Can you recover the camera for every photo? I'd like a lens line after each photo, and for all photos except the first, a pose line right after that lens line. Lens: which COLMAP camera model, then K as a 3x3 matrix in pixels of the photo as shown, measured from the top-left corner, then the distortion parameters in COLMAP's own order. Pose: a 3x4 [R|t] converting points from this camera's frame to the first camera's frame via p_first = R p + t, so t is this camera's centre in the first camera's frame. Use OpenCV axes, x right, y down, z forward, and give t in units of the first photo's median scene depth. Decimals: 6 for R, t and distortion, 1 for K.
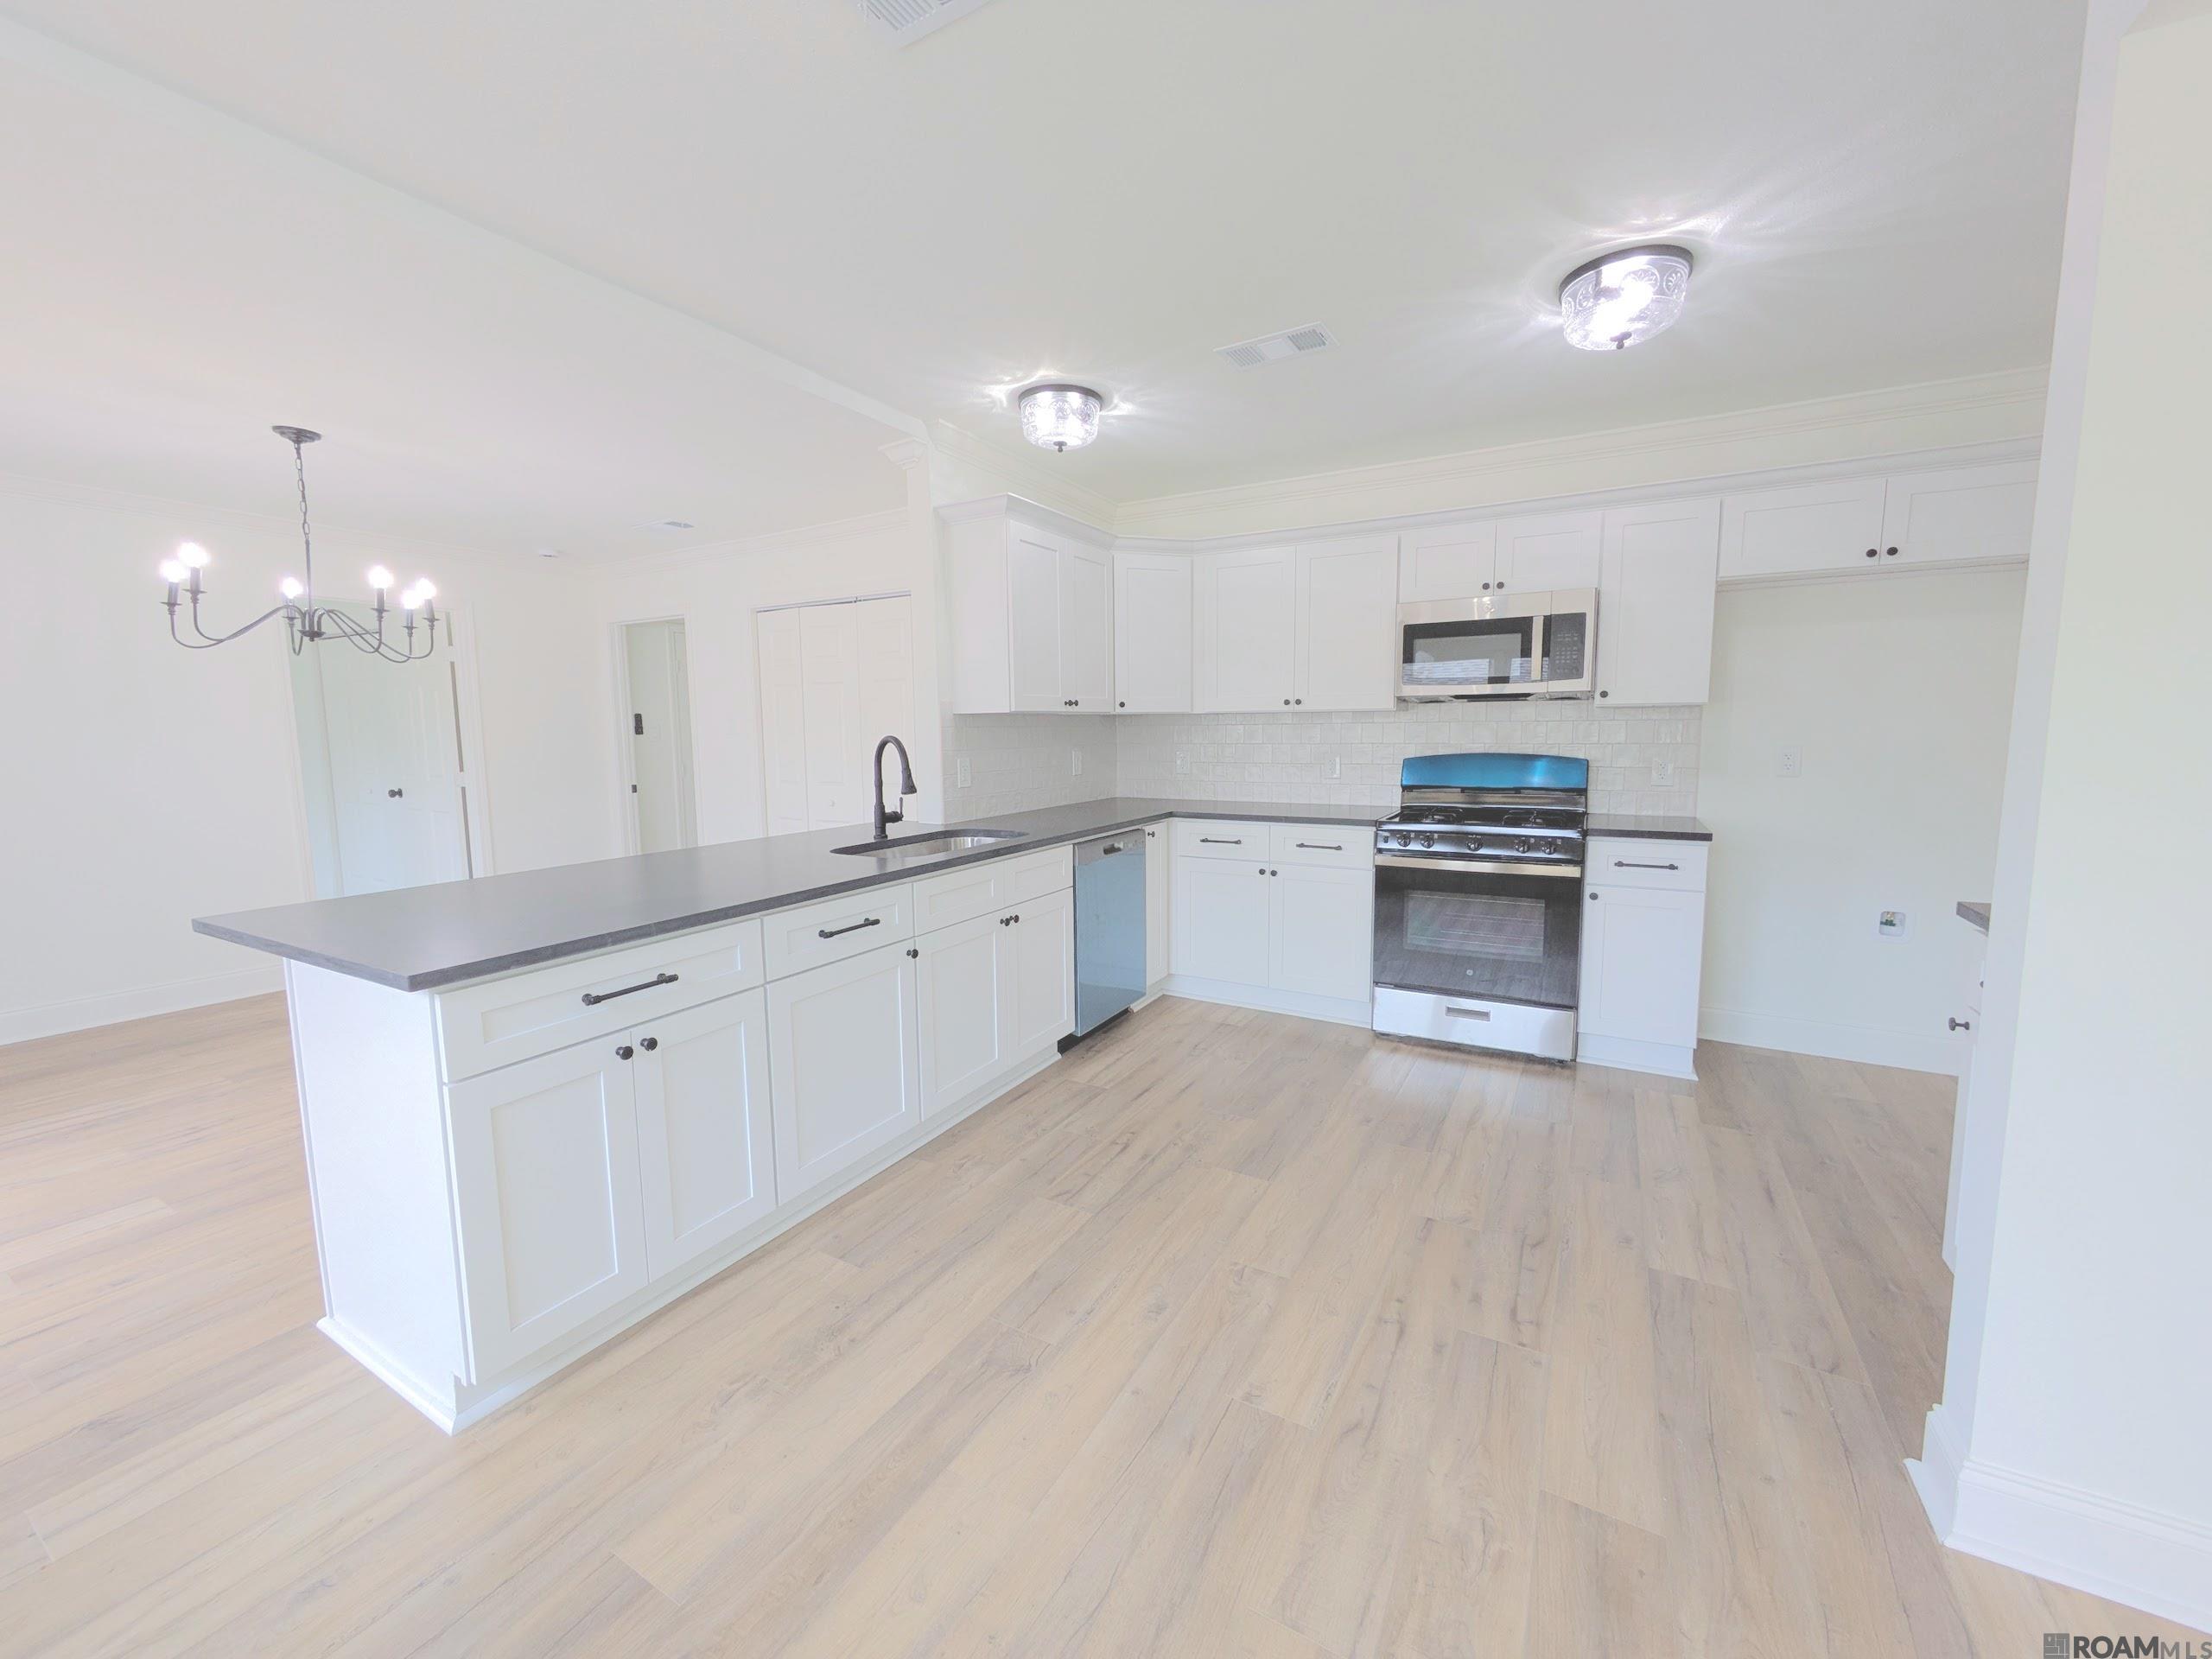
lens RADIAL K [[875.4, 0, 1100.3], [0, 875.4, 826.9], [0, 0, 1]] dist [-0.001303, 0.001852]
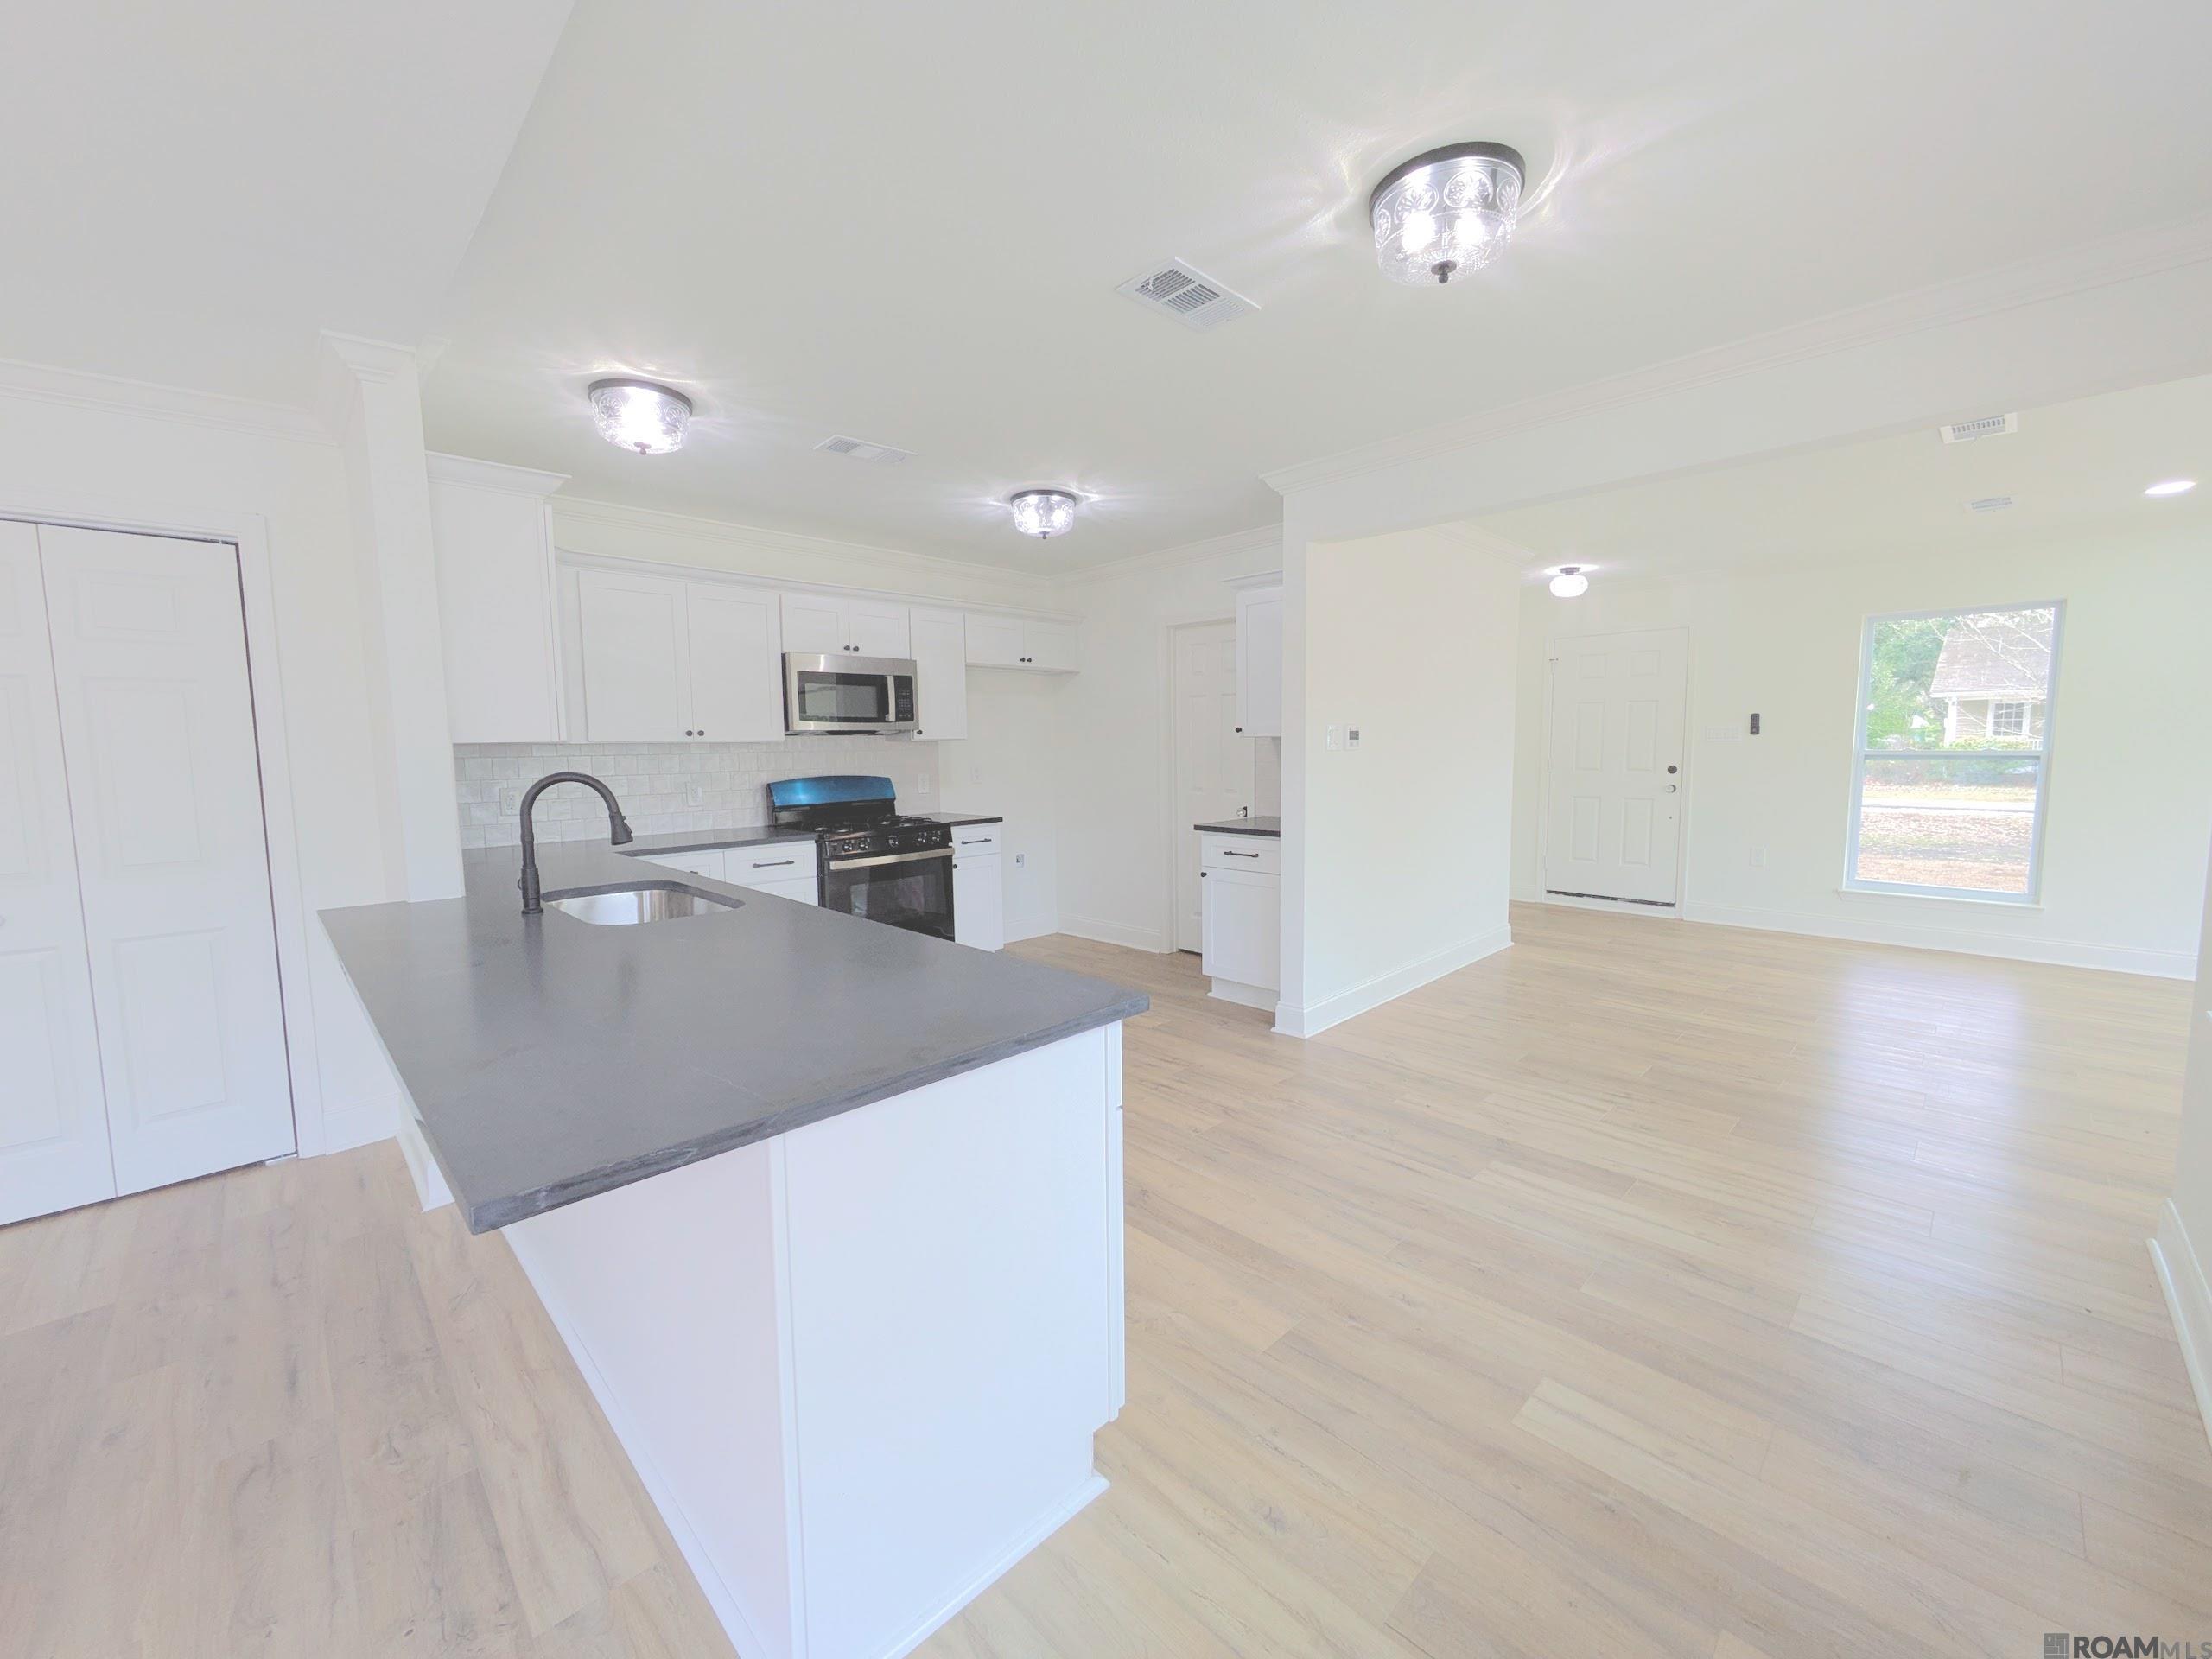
lens RADIAL K [[875.4, 0, 1098.4], [0, 875.4, 827.5], [0, 0, 1]] dist [-0.001303, 0.001852]
pose [[0.270418, -0.086822, 0.958820, -0.834188], [0.117772, 0.991429, 0.056559, -0.044668], [-0.955512, 0.097628, 0.278326, 0.346701]]
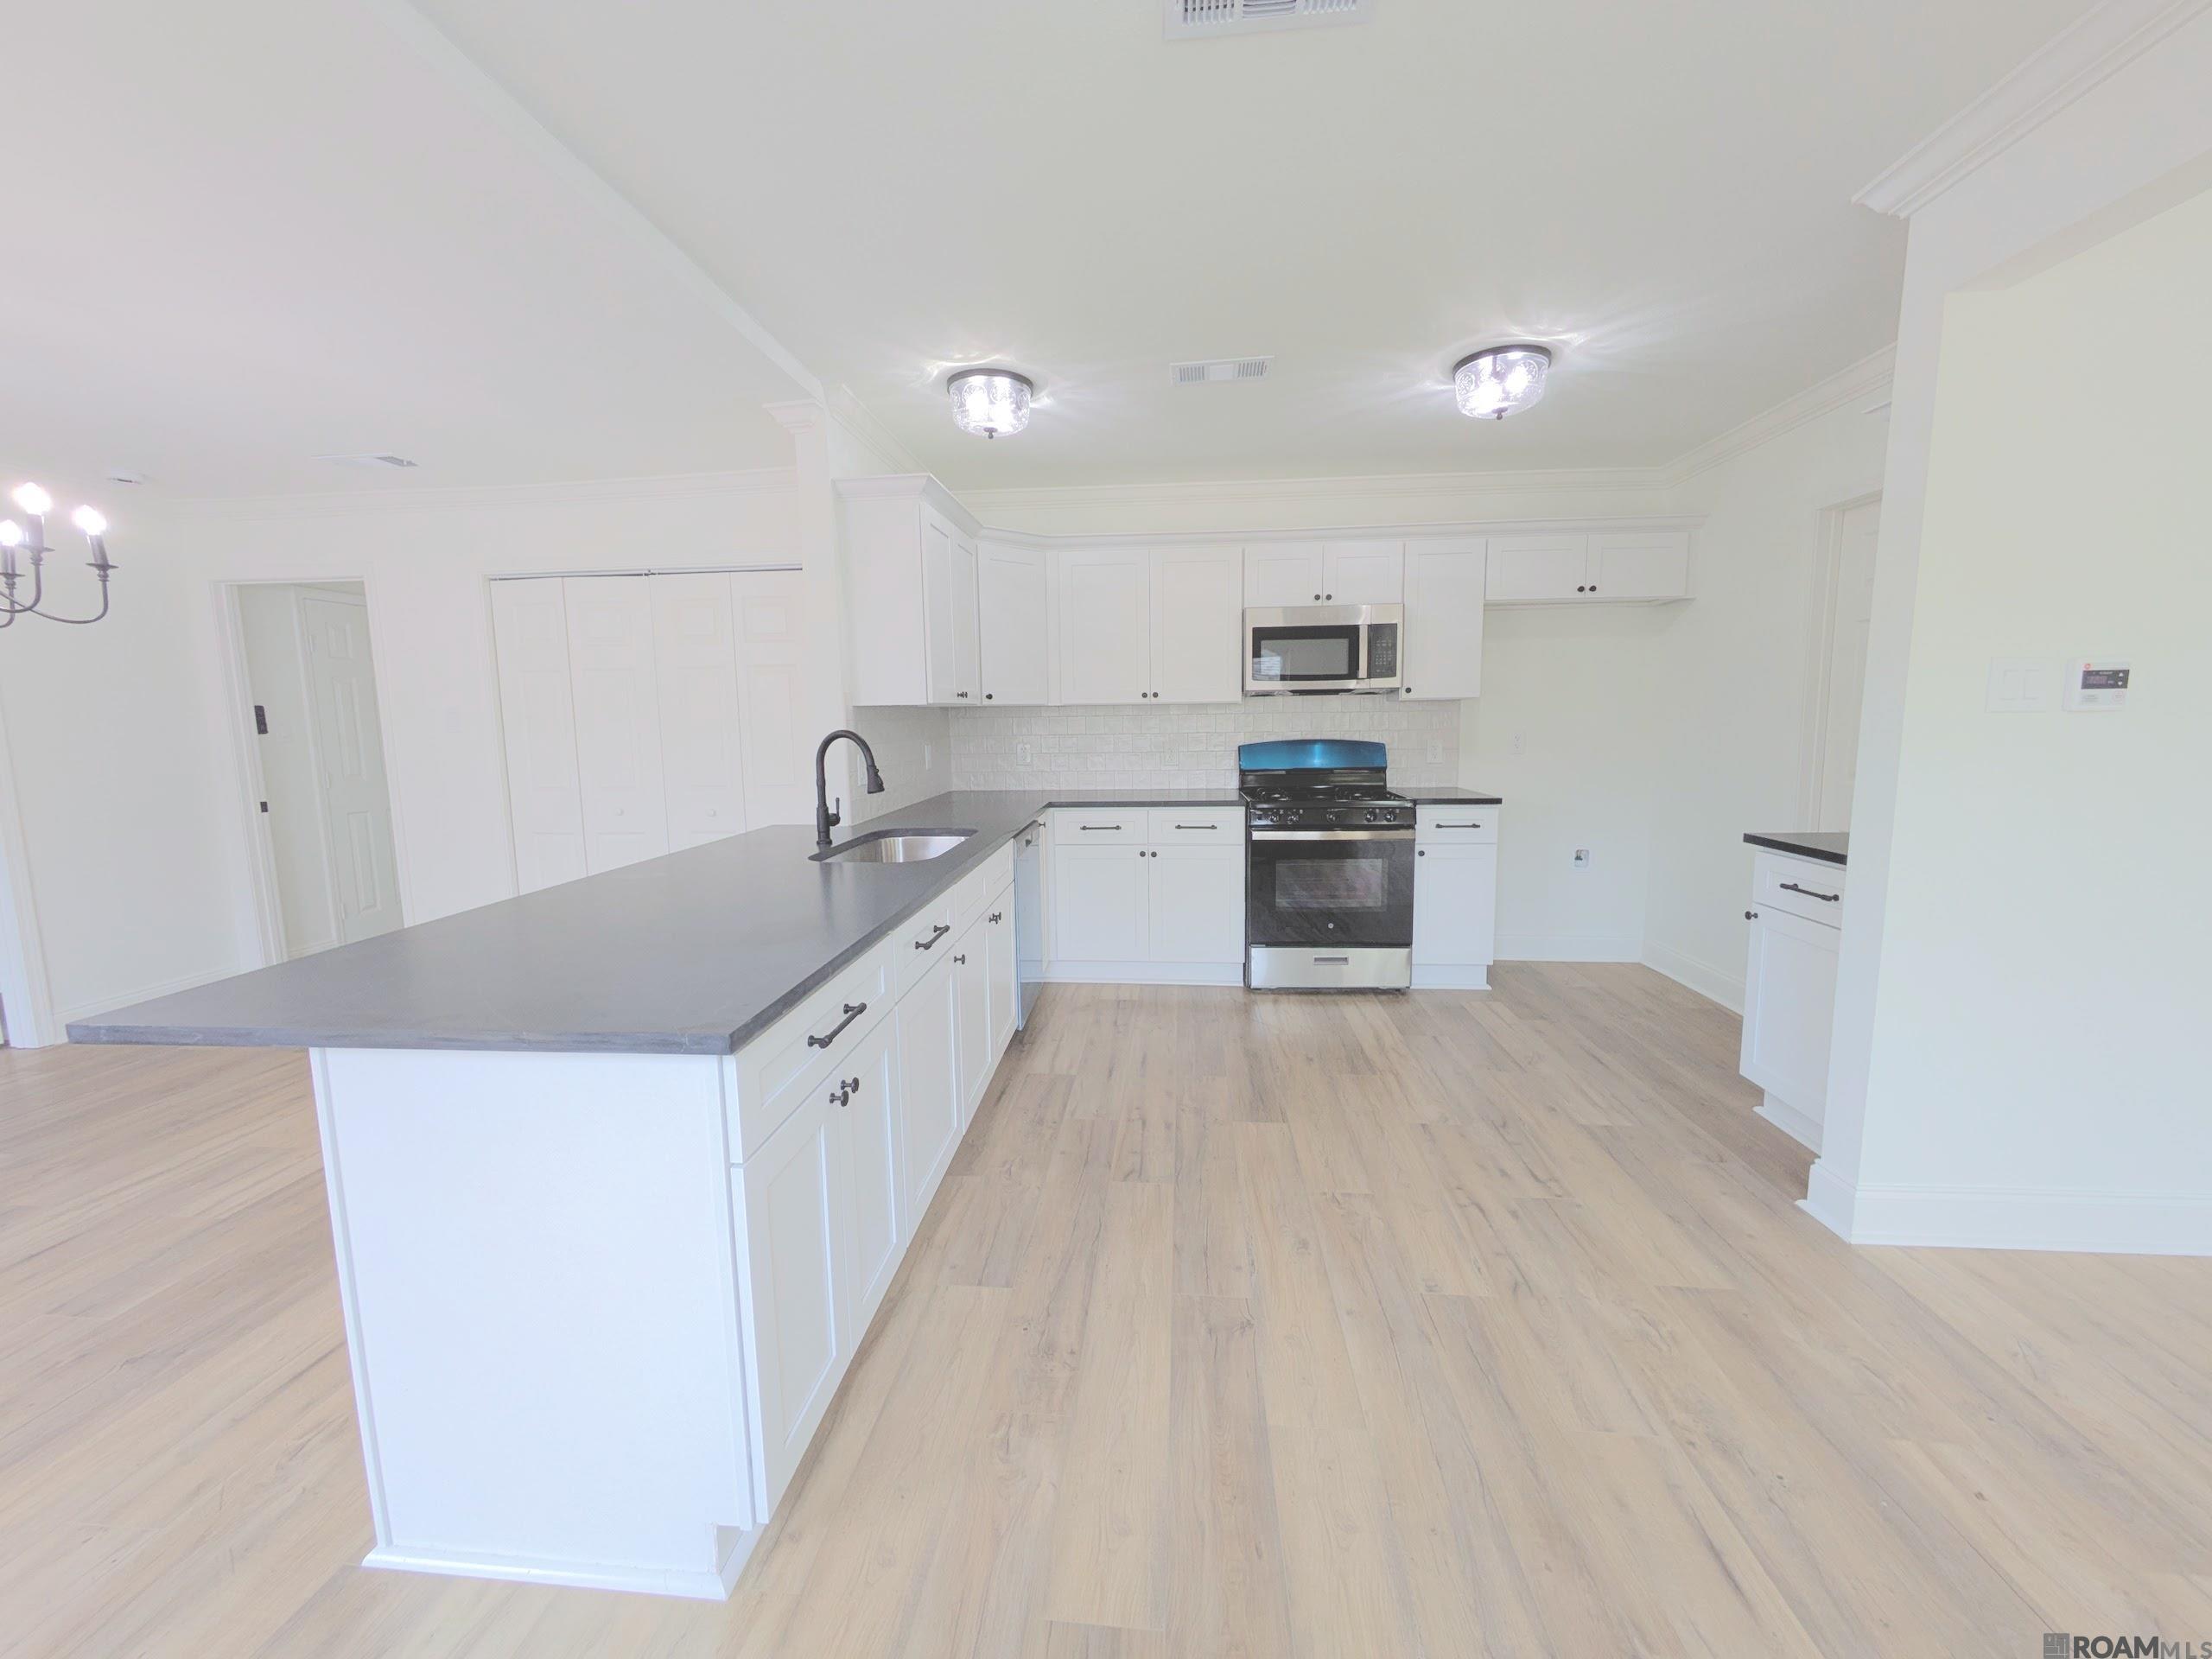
lens RADIAL K [[875.4, 0, 1099.0], [0, 875.4, 826.0], [0, 0, 1]] dist [-0.001303, 0.001852]
pose [[0.908504, -0.056250, 0.414072, -0.373891], [0.052961, 0.998408, 0.019428, -0.007871], [-0.414505, 0.004279, 0.910037, 0.061630]]
